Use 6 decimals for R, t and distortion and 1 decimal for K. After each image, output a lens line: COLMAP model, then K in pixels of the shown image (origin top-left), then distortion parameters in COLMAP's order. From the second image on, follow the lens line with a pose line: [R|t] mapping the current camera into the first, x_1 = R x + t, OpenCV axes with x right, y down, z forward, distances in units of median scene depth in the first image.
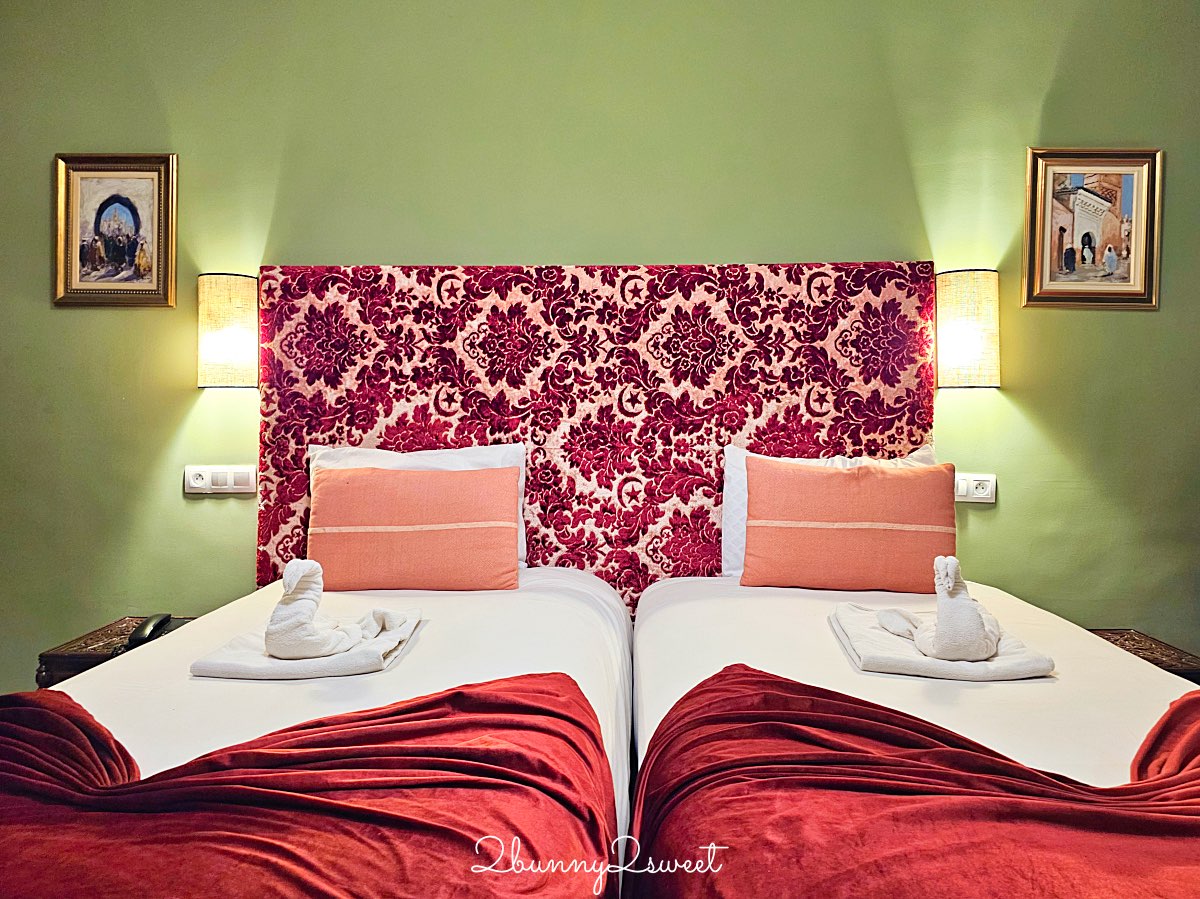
lens RADIAL K [[779.3, 0, 643.7], [0, 779.3, 407.8], [0, 0, 1]] dist [0.060634, -0.010478]
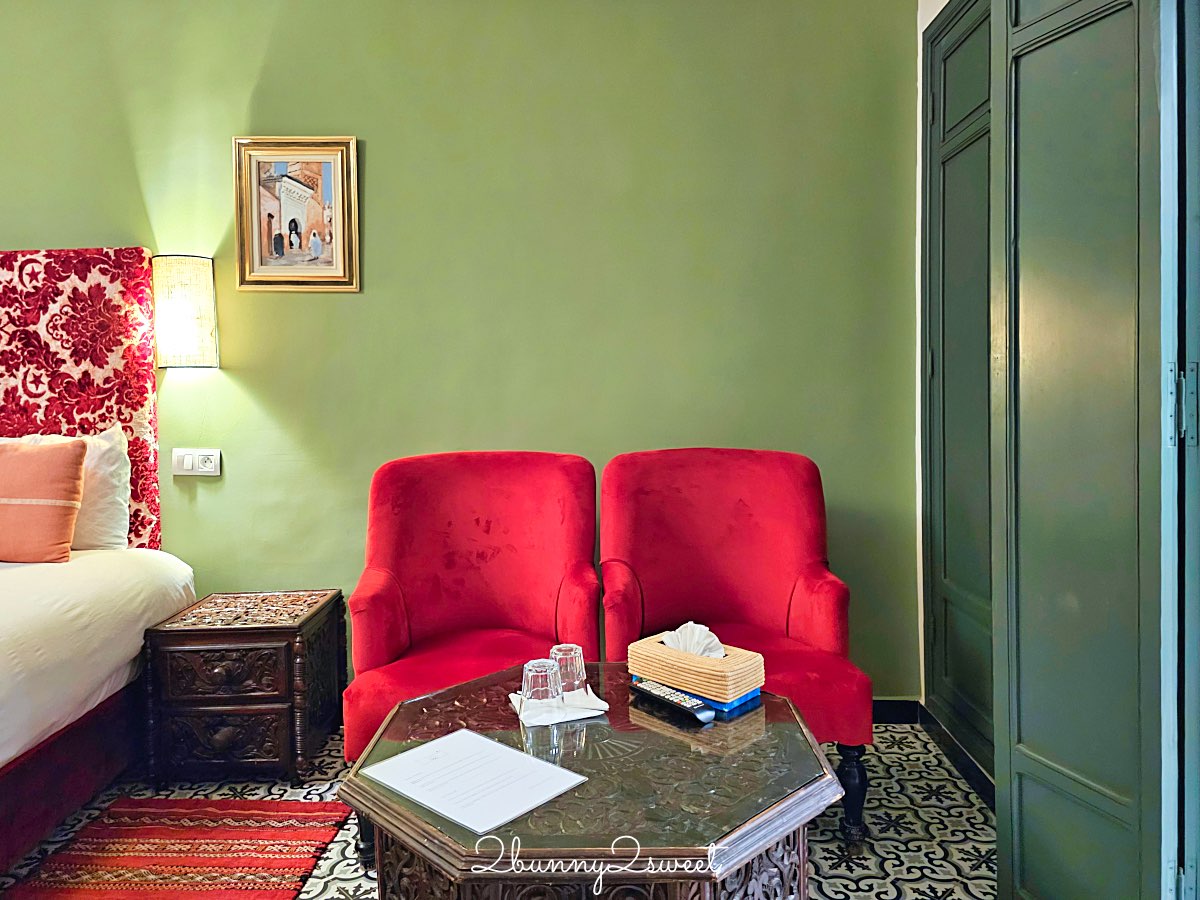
lens RADIAL K [[779.3, 0, 591.3], [0, 779.3, 414.4], [0, 0, 1]] dist [0.060634, -0.010478]
pose [[0.998571, -0.014843, -0.051336, 1.006882], [0.017174, 0.998827, 0.045265, -0.001699], [0.050604, -0.046082, 0.997655, -0.035759]]
